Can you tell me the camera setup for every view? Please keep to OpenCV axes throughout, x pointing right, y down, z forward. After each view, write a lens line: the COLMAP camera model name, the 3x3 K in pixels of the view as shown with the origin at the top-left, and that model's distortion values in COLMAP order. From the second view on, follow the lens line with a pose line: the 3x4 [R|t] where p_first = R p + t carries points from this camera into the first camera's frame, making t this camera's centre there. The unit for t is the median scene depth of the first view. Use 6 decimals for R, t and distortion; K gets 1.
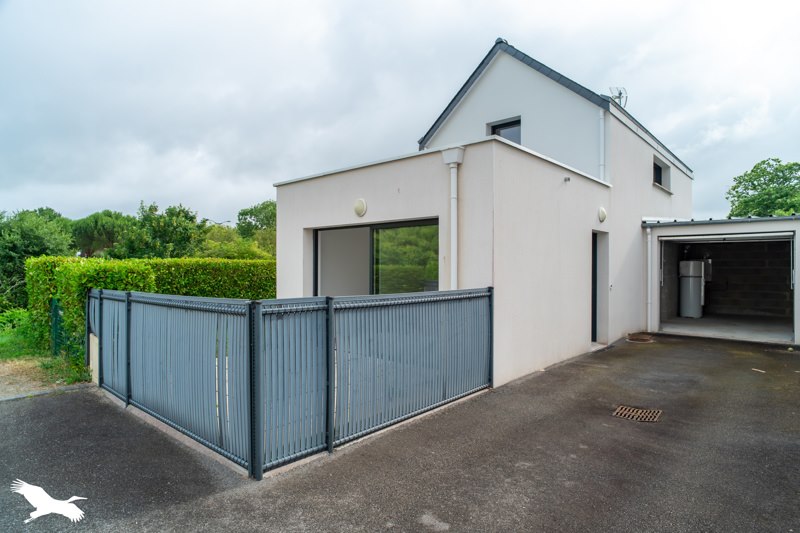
lens RADIAL K [[453.5, 0, 400.0], [0, 453.5, 266.5], [0, 0, 1]] dist [-0.045817, 0.000295]
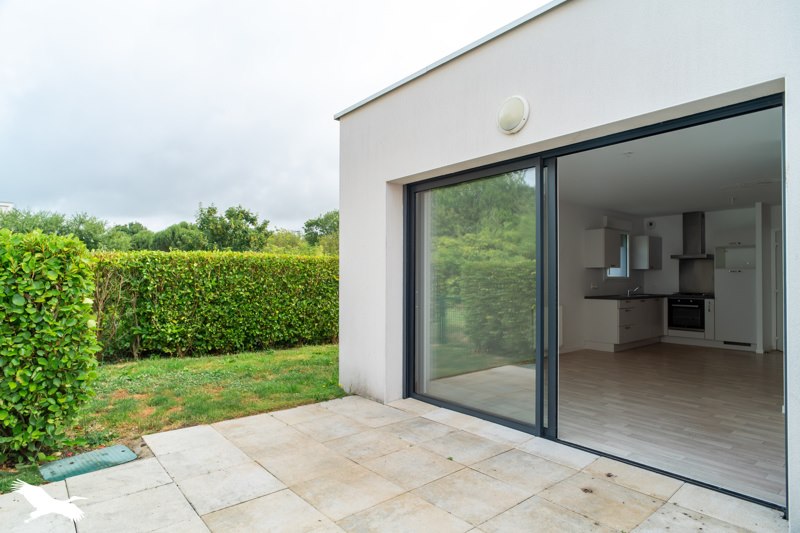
lens RADIAL K [[453.8, 0, 399.0], [0, 453.8, 274.1], [0, 0, 1]] dist [-0.000940, -0.000100]
pose [[0.989589, 0.004371, -0.143856, -0.033134], [-0.005590, 0.999952, -0.008068, 0.008807], [0.143814, 0.008788, 0.989566, 0.128212]]
